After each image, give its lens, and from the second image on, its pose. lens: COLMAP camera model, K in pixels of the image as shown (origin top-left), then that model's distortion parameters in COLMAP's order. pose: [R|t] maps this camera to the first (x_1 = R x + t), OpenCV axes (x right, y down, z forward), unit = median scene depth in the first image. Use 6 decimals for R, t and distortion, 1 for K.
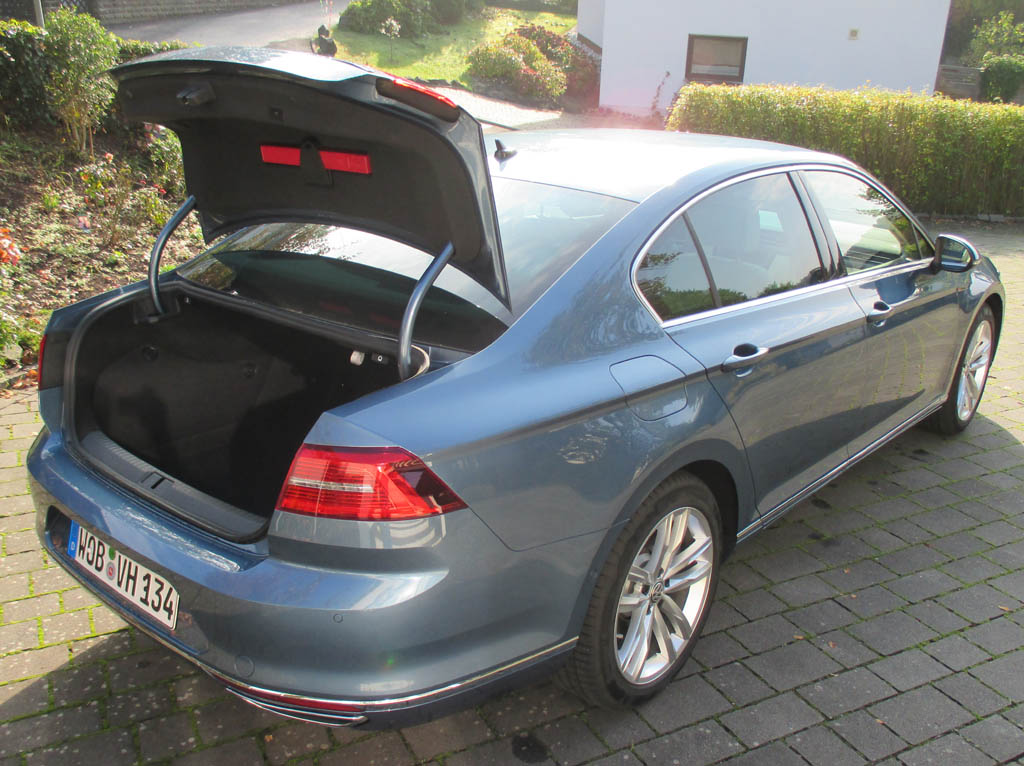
lens RADIAL K [[914.0, 0, 512.0], [0, 914.0, 383.0], [0, 0, 1]] dist [-0.021056, -0.019485]
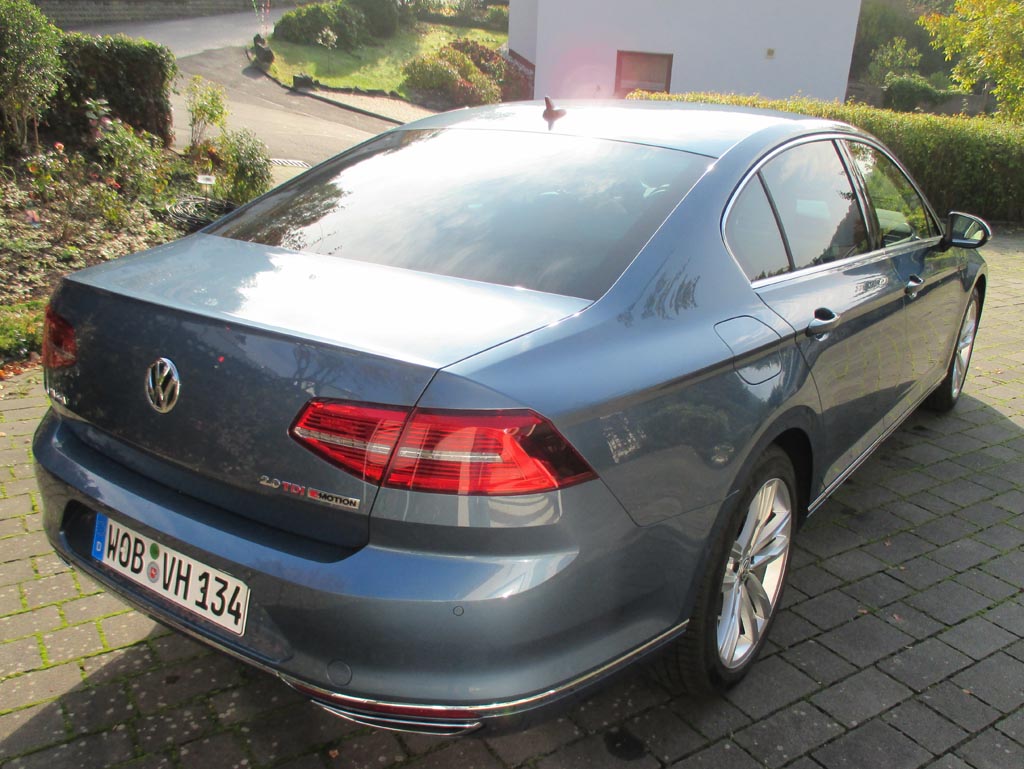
lens RADIAL K [[853.9, 0, 512.4], [0, 853.9, 396.5], [0, 0, 1]] dist [-0.020887, -0.008348]
pose [[0.993147, -0.021651, 0.114849, -0.158533], [0.021650, 0.999765, 0.001256, 0.038929], [-0.114849, 0.001239, 0.993382, 0.134866]]
